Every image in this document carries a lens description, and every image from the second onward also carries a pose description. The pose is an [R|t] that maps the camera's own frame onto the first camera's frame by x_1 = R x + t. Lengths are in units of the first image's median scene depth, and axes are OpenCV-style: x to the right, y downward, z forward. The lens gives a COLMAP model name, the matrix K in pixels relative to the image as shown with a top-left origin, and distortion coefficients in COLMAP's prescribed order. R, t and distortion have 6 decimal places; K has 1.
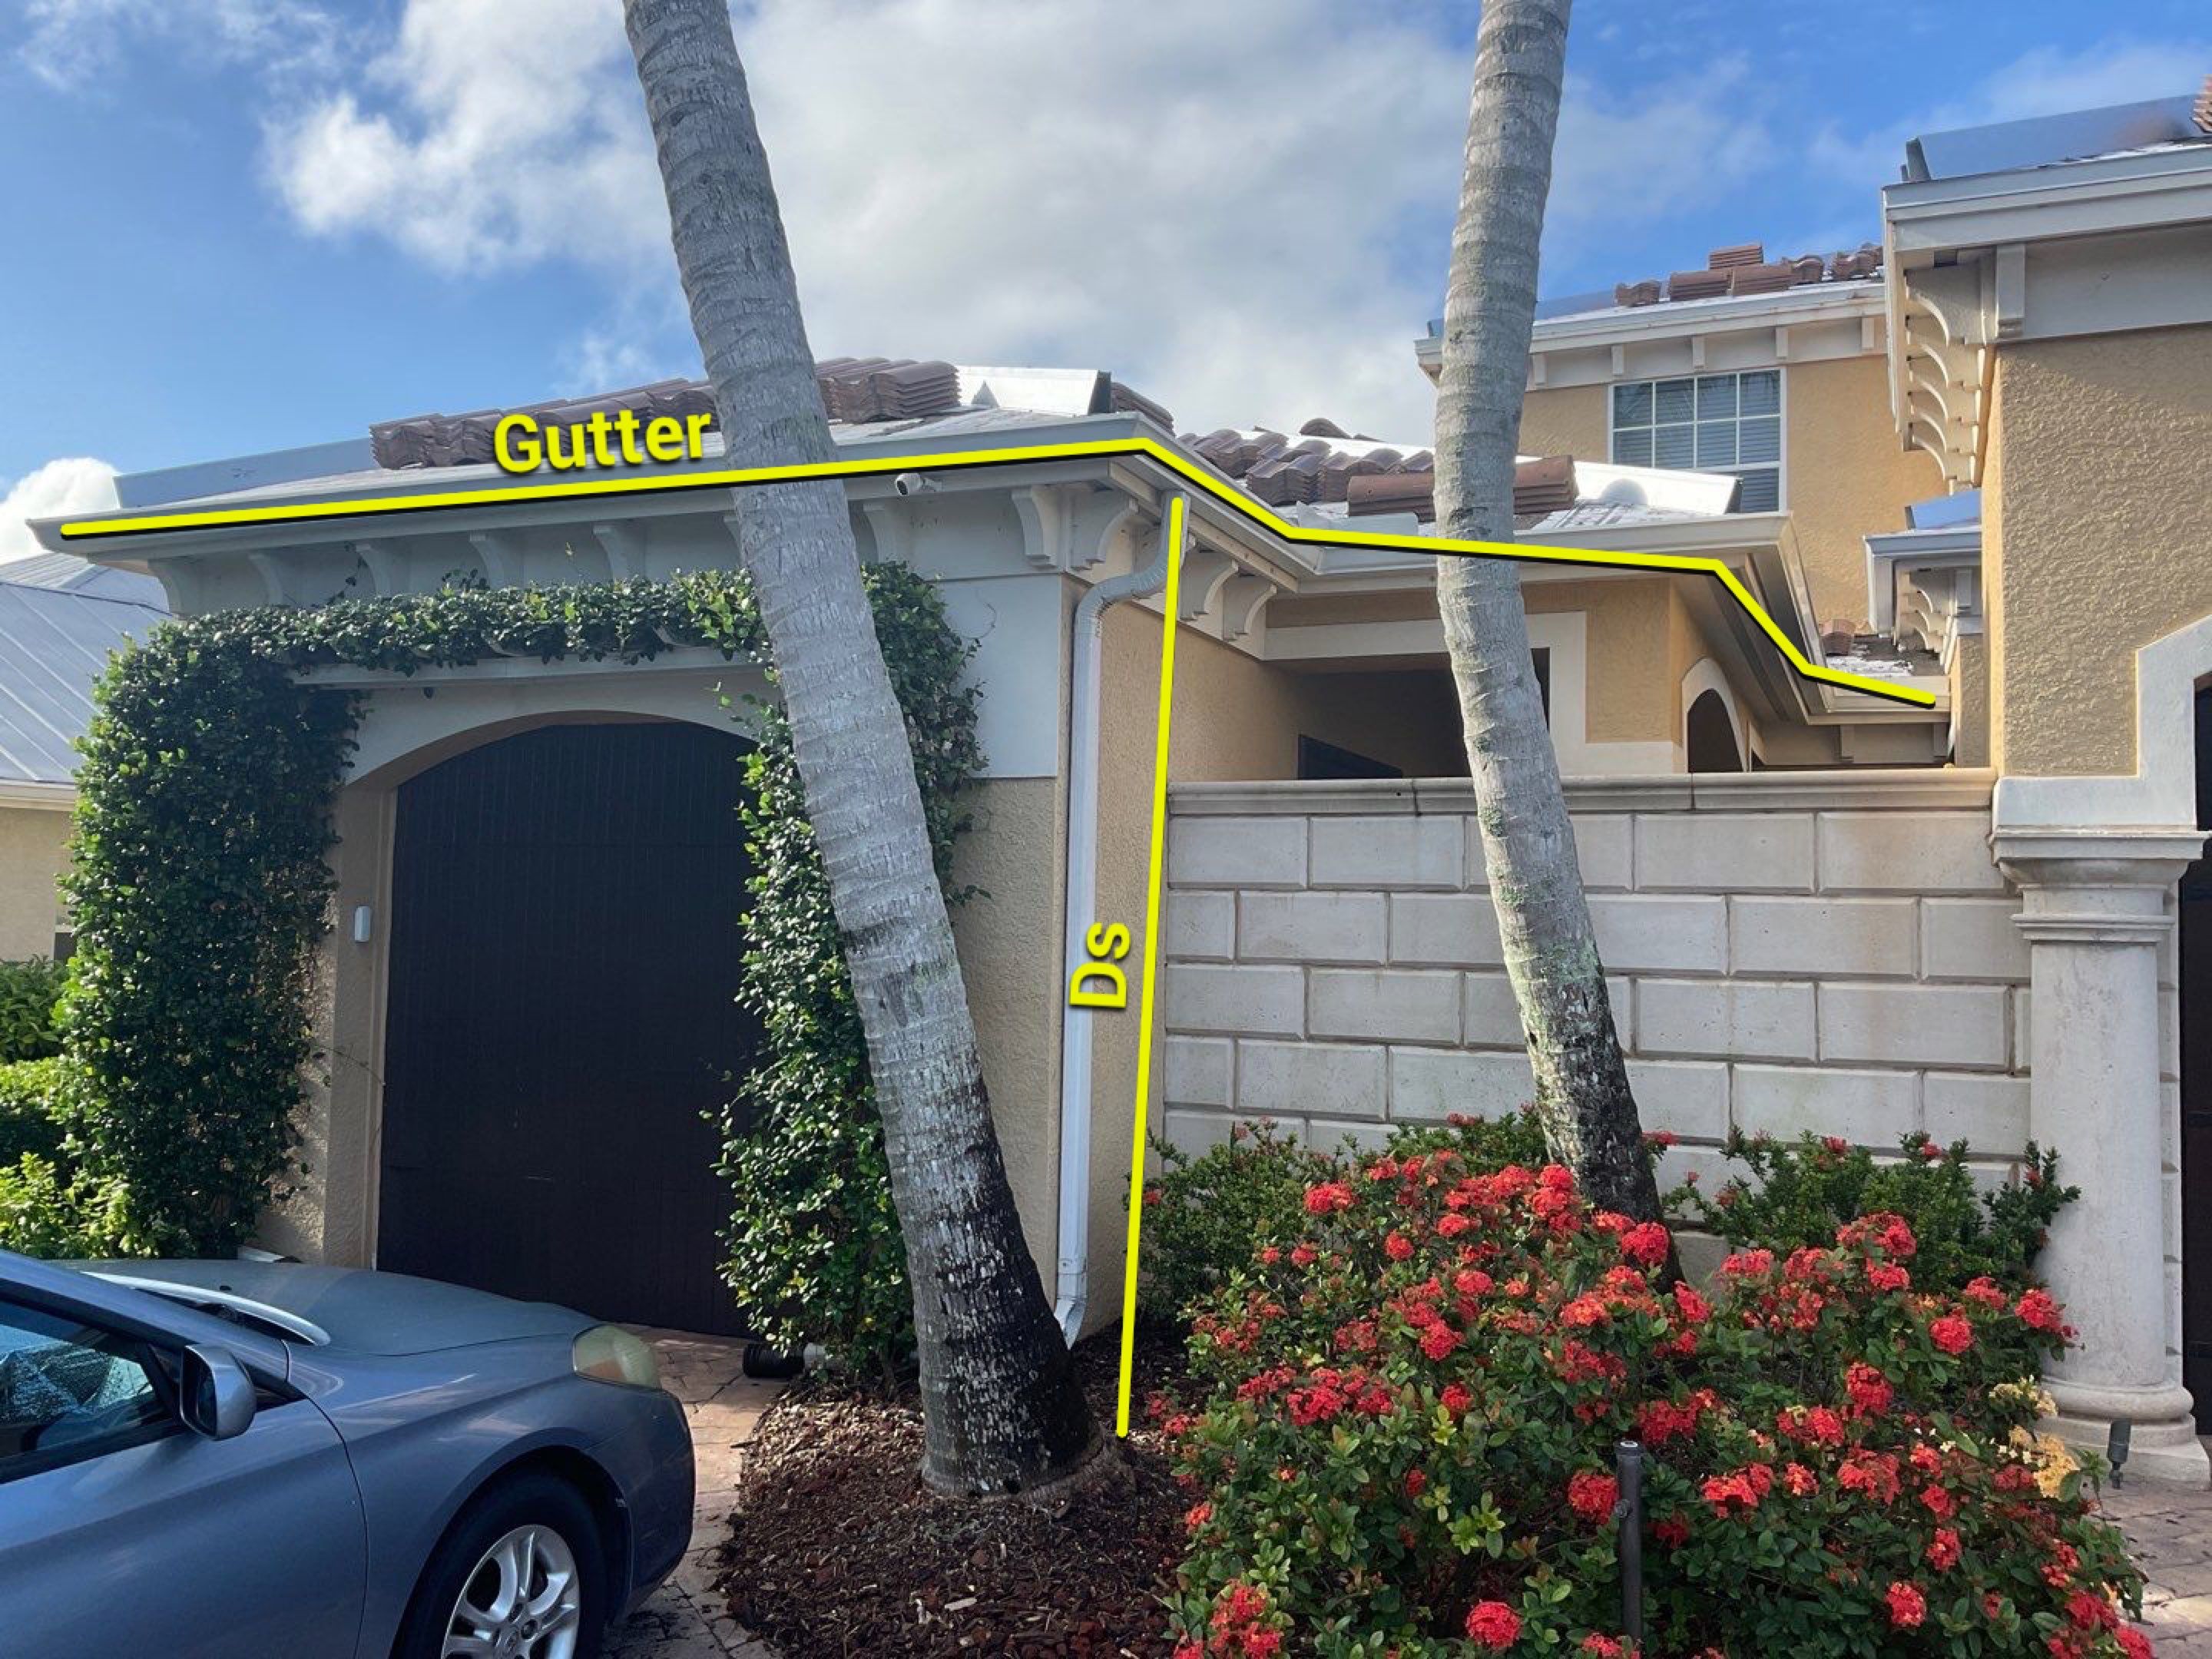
lens RADIAL K [[1835.6, 0, 1106.0], [0, 1835.6, 829.5], [0, 0, 1]] dist [0.001150, 0.011582]
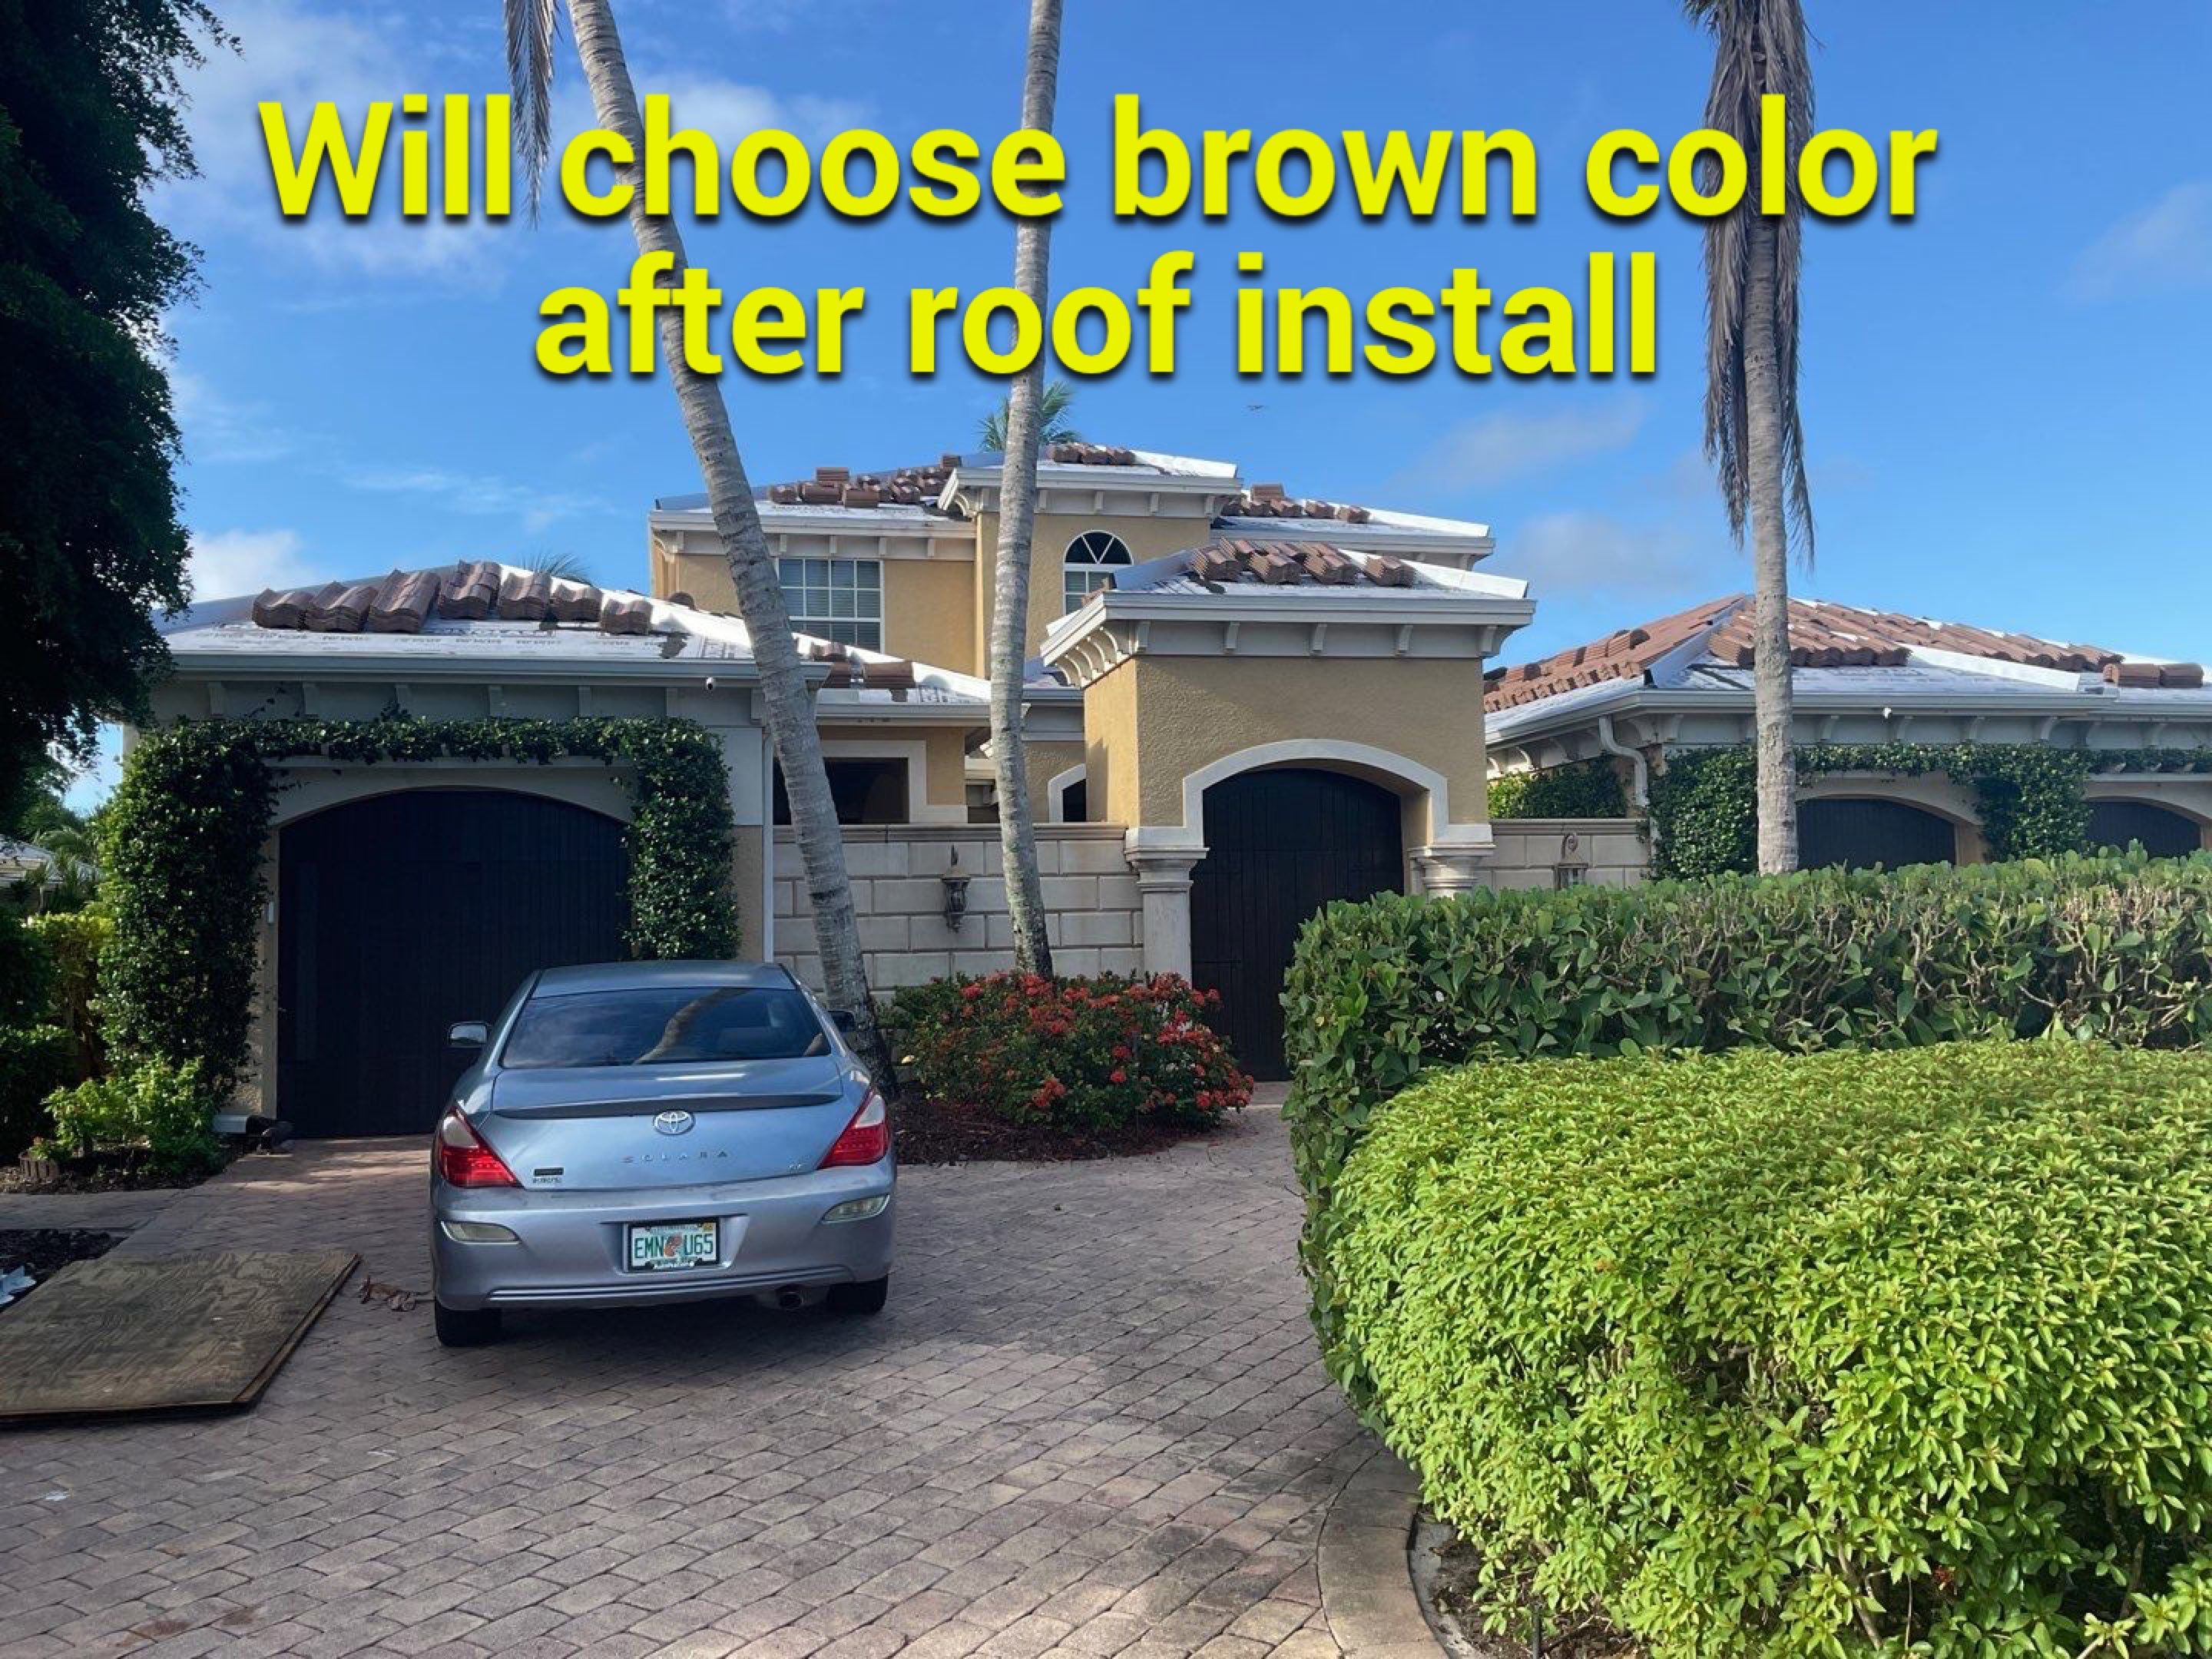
lens RADIAL K [[1892.1, 0, 1106.0], [0, 1892.1, 829.5], [0, 0, 1]] dist [0.100872, -0.204522]
pose [[0.796740, -0.002524, 0.604317, -0.857584], [0.005930, 0.999976, -0.003643, -0.011931], [-0.604293, 0.006486, 0.796736, -0.798345]]
